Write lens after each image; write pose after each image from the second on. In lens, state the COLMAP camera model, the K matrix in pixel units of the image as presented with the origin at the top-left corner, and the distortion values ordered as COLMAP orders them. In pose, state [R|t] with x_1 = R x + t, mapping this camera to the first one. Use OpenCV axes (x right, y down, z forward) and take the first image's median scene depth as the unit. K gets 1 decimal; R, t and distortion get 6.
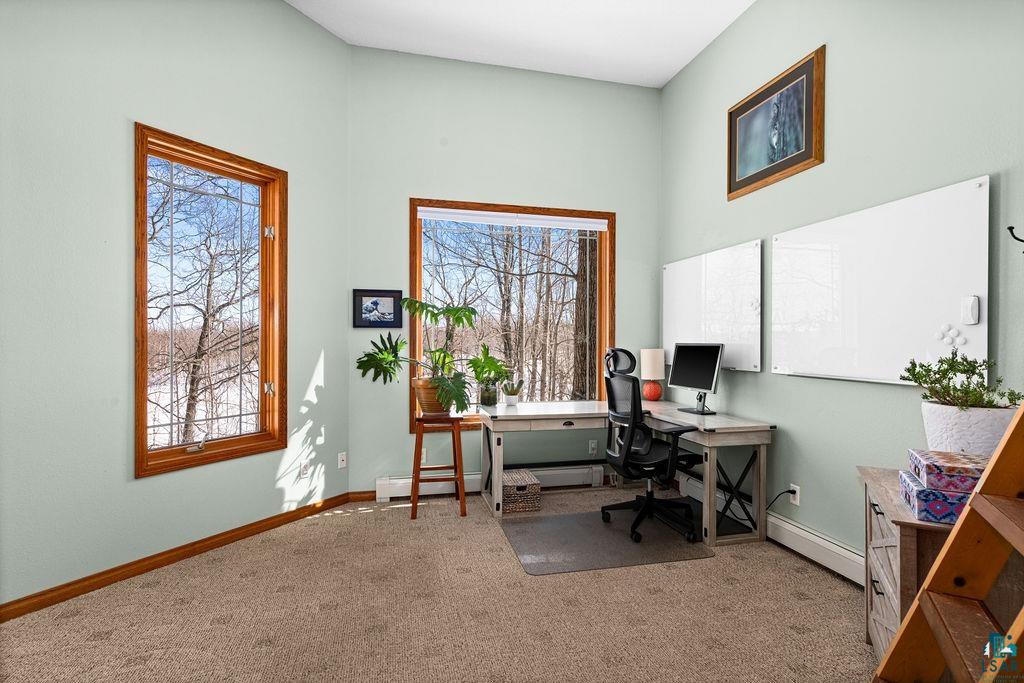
lens RADIAL K [[500.0, 0, 513.0], [0, 500.0, 343.0], [0, 0, 1]] dist [0.004138, 0.001375]
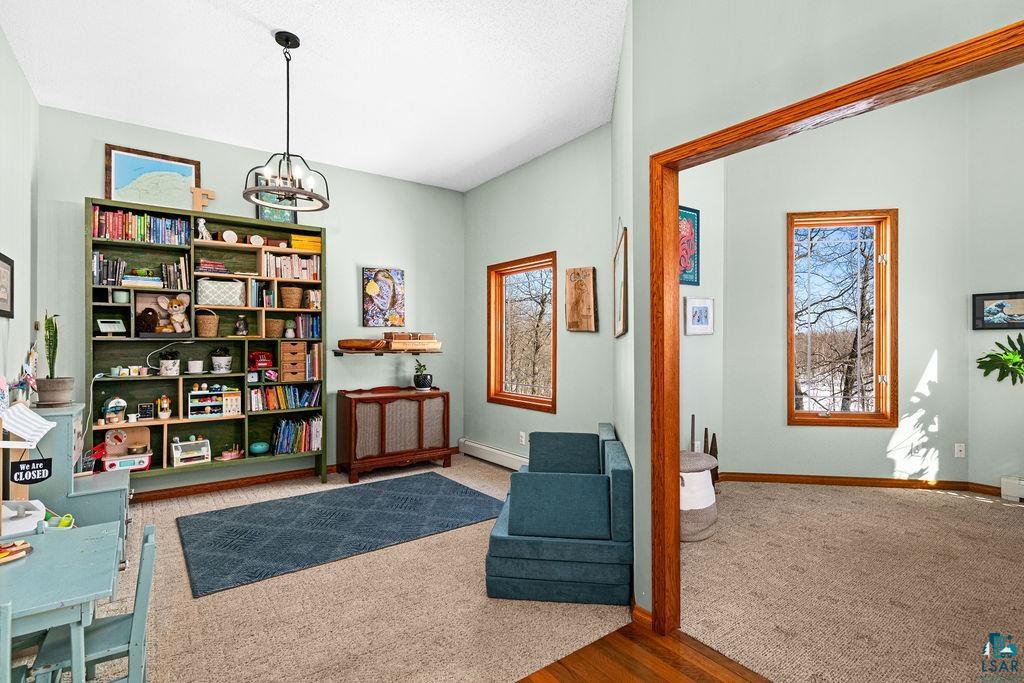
lens RADIAL K [[500.0, 0, 512.3], [0, 500.0, 343.6], [0, 0, 1]] dist [0.004138, 0.001375]
pose [[0.395534, -0.003272, -0.918446, 0.295633], [0.000378, 0.999994, -0.003400, 0.001732], [0.918451, 0.000997, 0.395533, -0.354950]]
